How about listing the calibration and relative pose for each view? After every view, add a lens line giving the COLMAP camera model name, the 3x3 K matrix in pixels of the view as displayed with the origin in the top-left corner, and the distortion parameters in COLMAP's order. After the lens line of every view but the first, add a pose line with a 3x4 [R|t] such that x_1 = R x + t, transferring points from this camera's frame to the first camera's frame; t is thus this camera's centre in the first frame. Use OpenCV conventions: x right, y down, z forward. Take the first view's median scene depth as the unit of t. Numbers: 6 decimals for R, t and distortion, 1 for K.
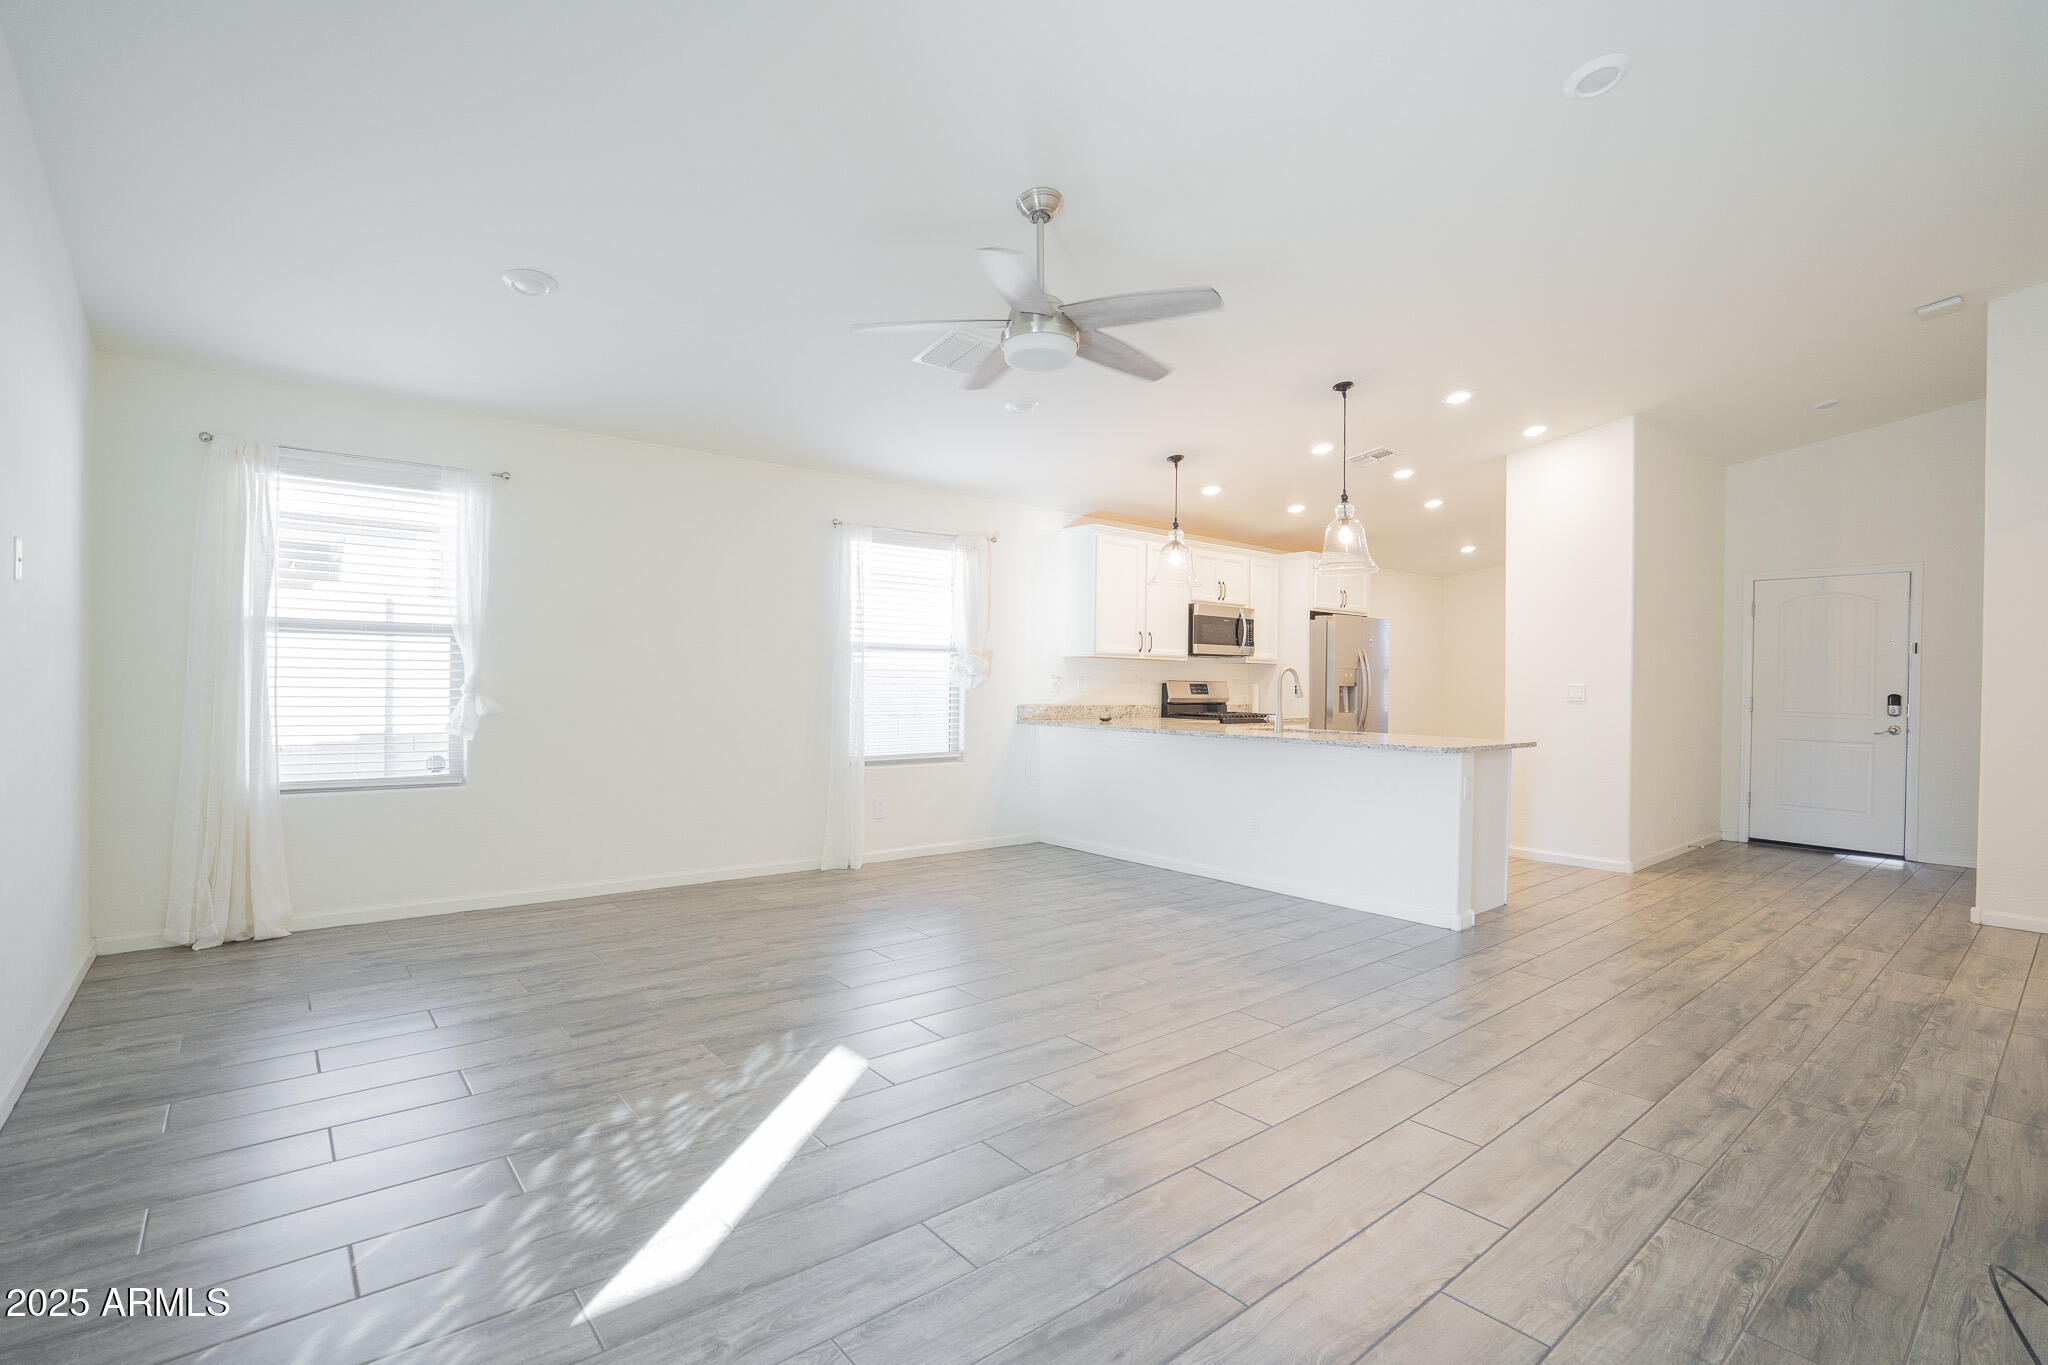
lens RADIAL K [[942.4, 0, 1010.8], [0, 942.4, 685.4], [0, 0, 1]] dist [-0.066916, 0.027813]
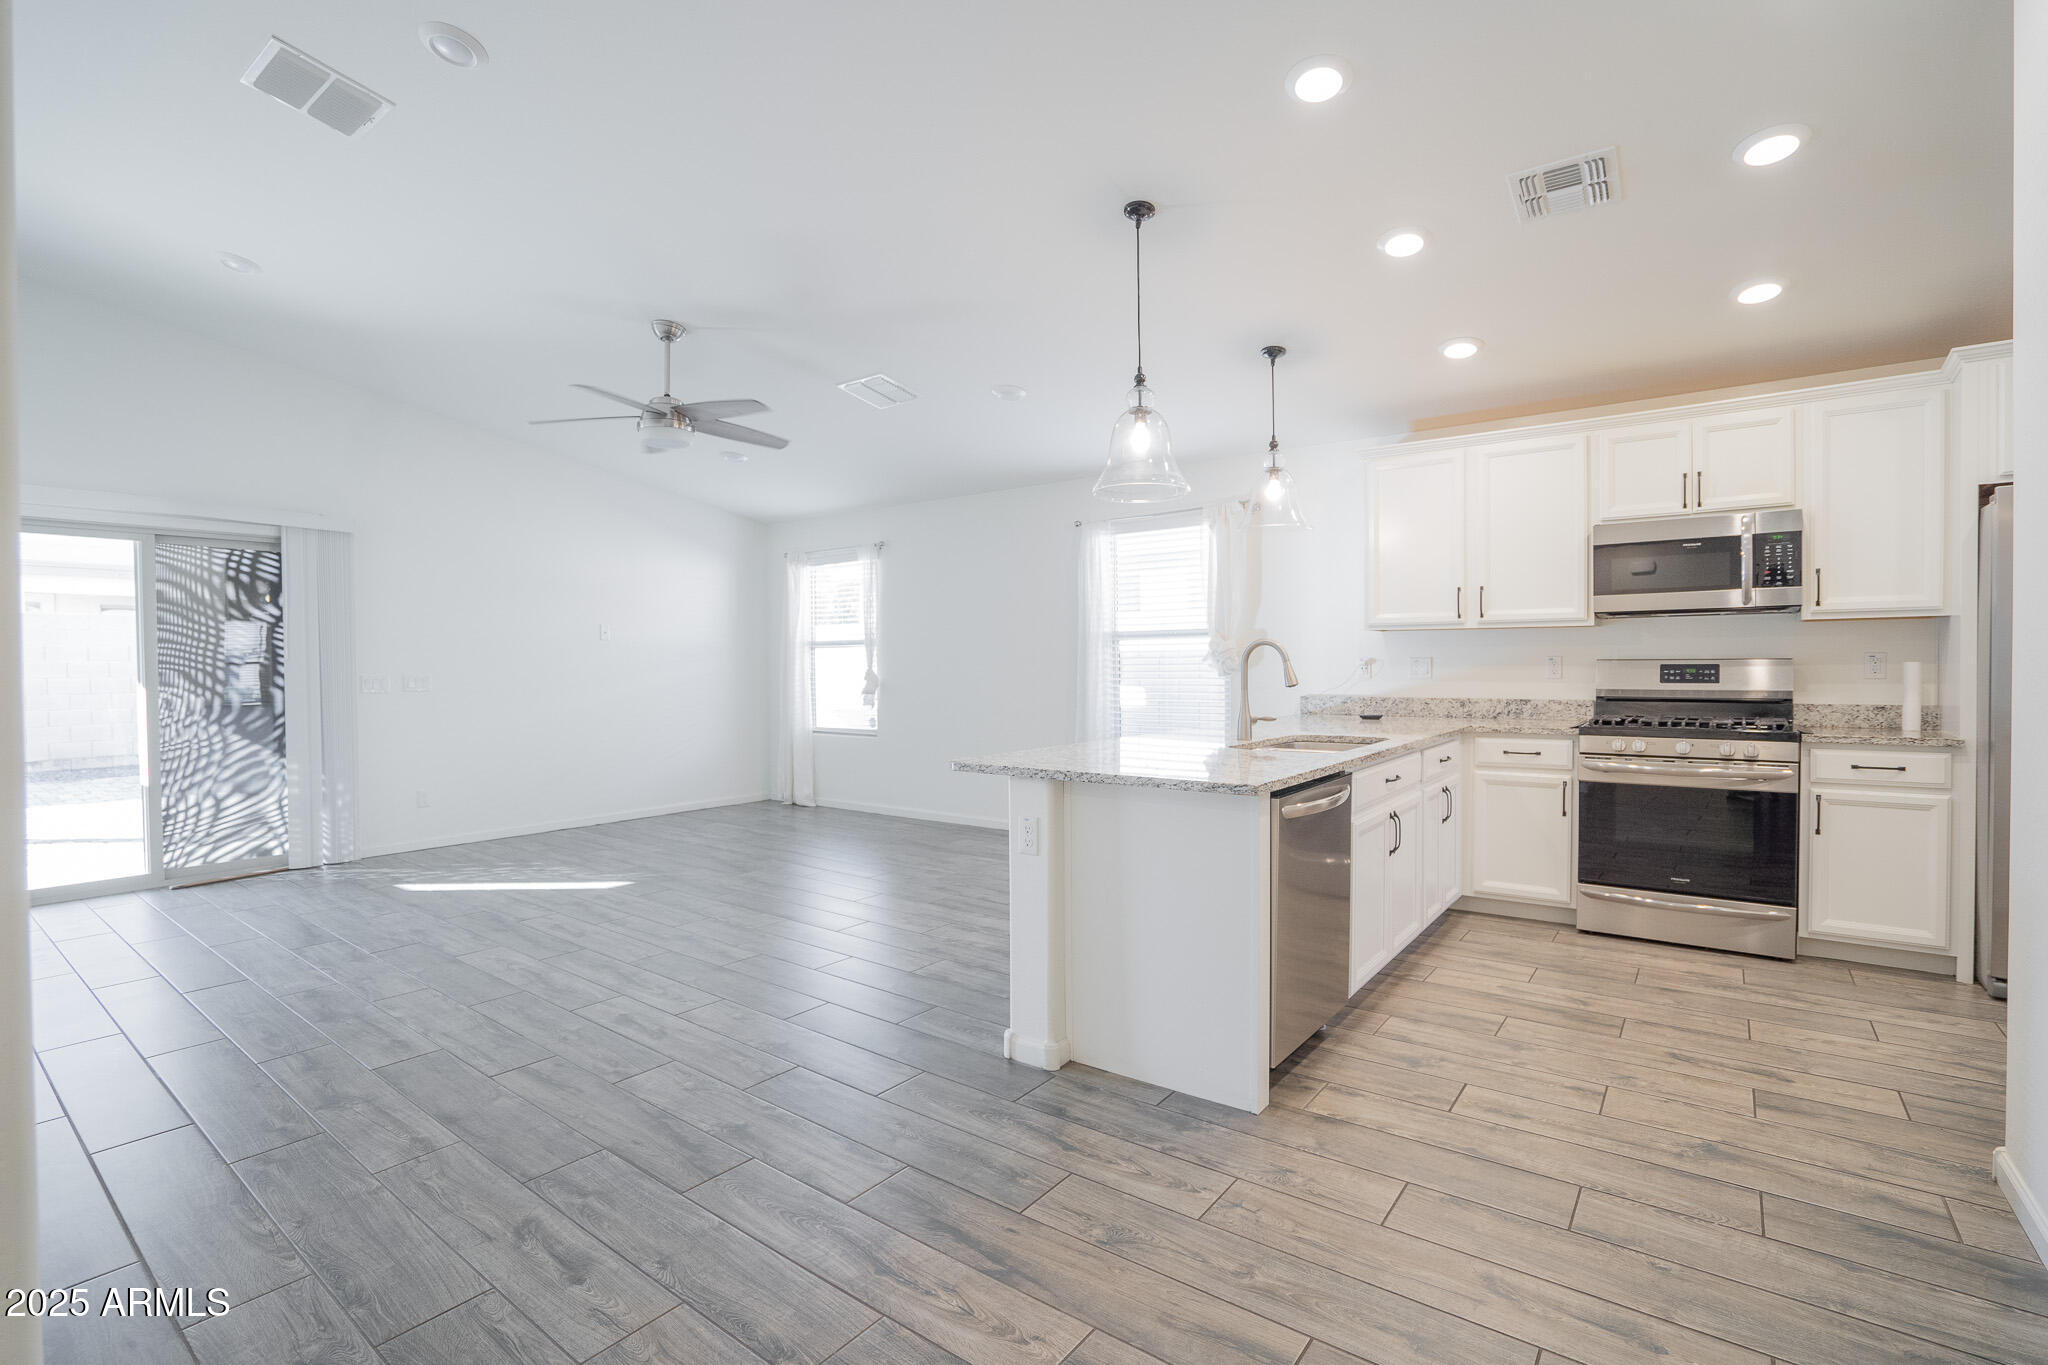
lens RADIAL K [[942.4, 0, 1010.8], [0, 942.4, 685.4], [0, 0, 1]] dist [-0.066916, 0.027813]
pose [[0.230302, 0.001959, -0.973117, 1.068166], [0.005363, 0.999980, 0.003282, 0.011792], [0.973105, -0.005974, 0.230286, 0.833976]]
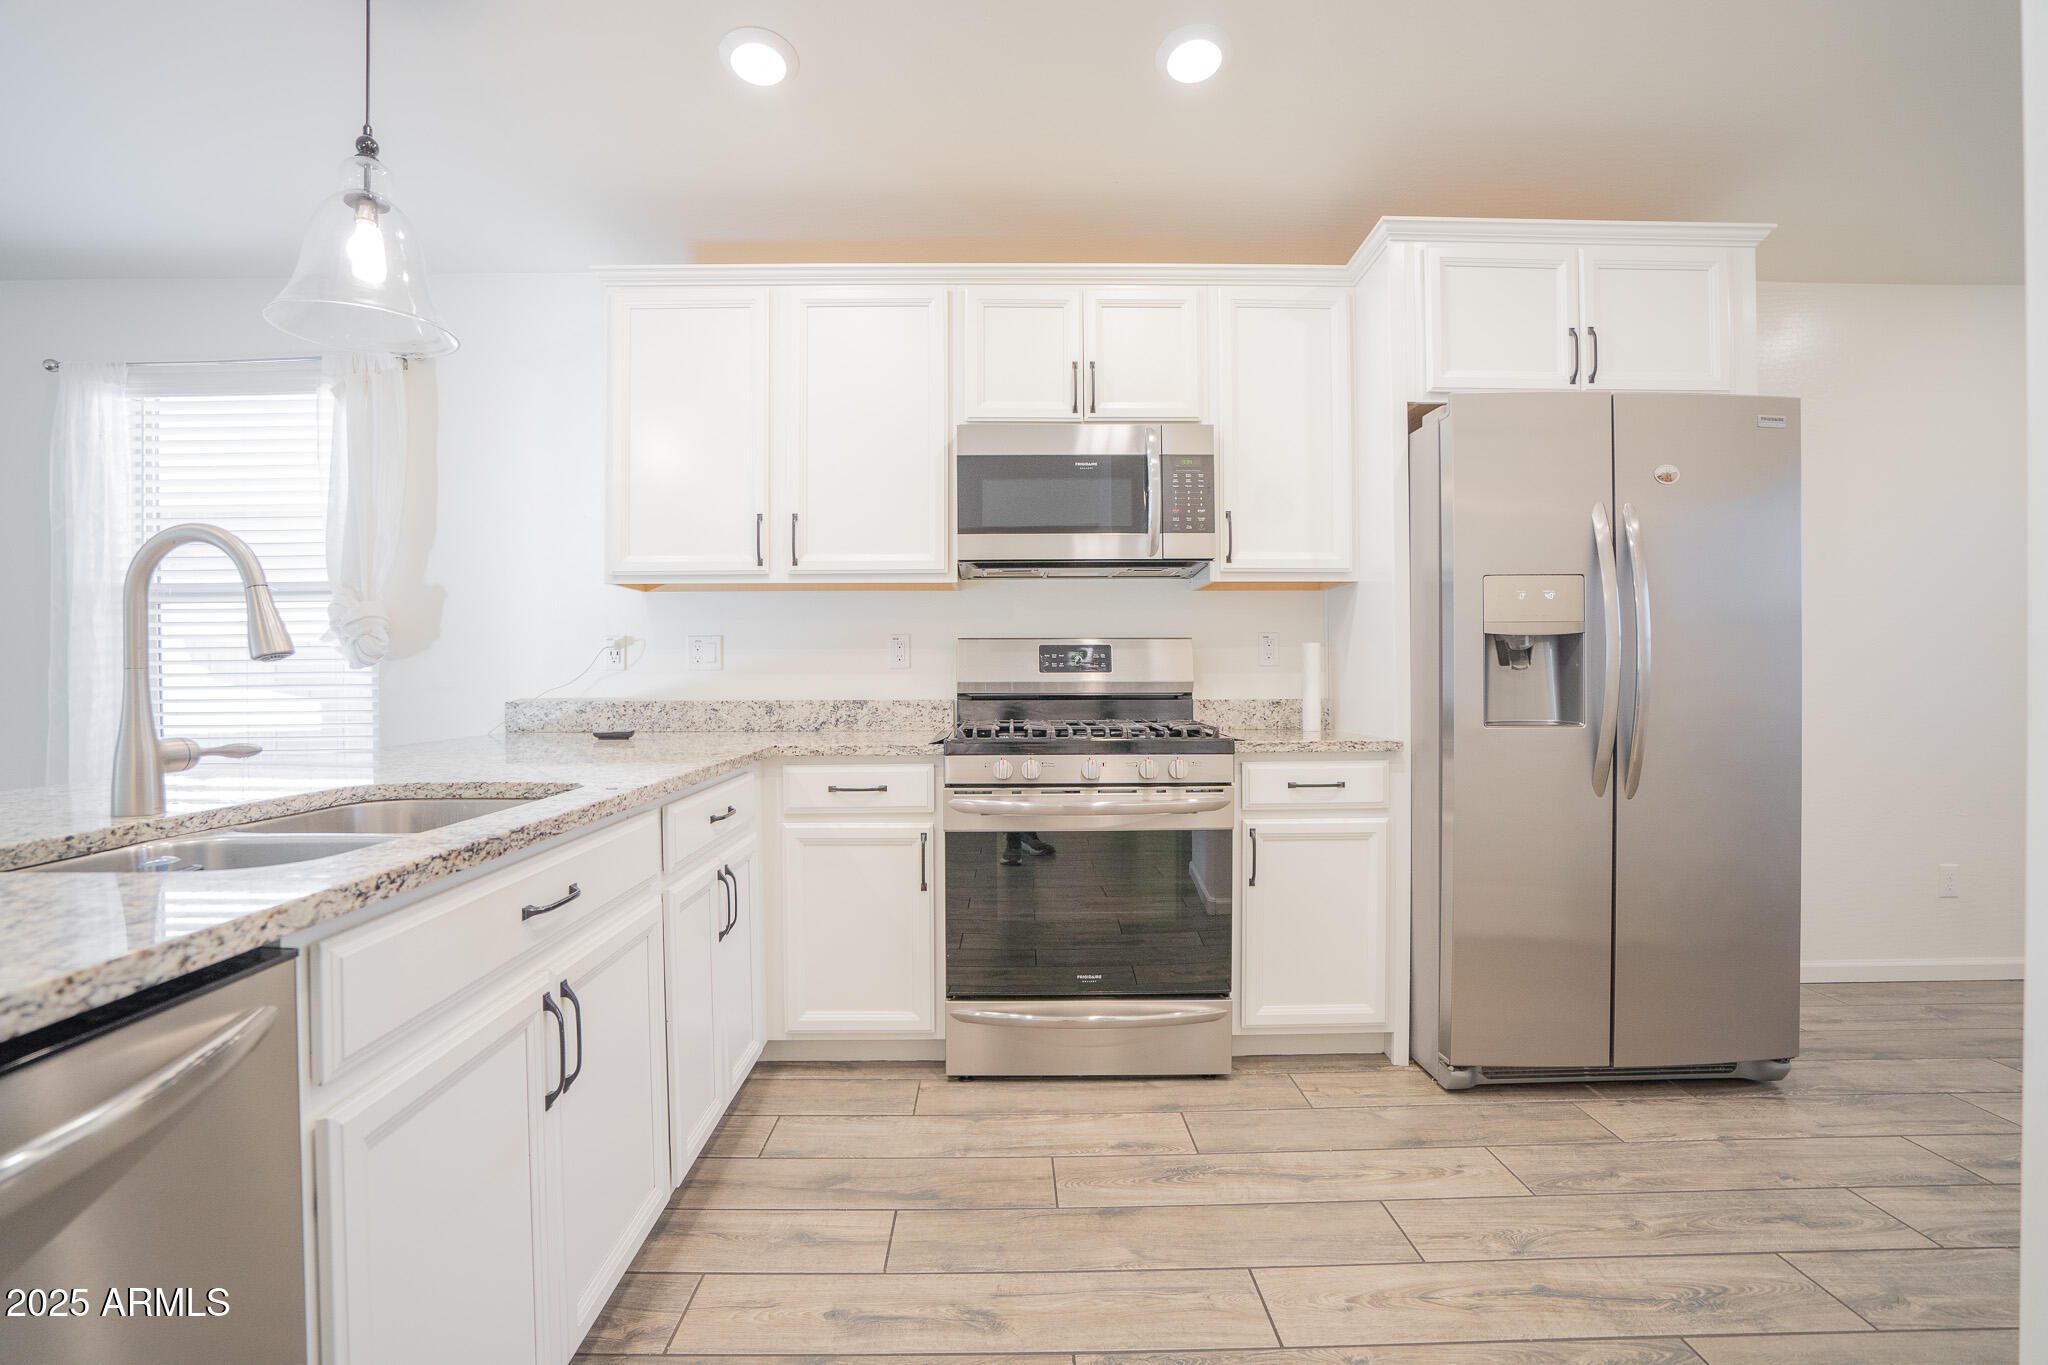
lens RADIAL K [[942.4, 0, 1010.8], [0, 942.4, 685.4], [0, 0, 1]] dist [-0.066916, 0.027813]
pose [[0.785308, -0.015157, -0.618919, 0.709728], [0.013751, 0.999881, -0.007038, 0.028892], [0.618952, -0.002984, 0.785423, 1.156691]]
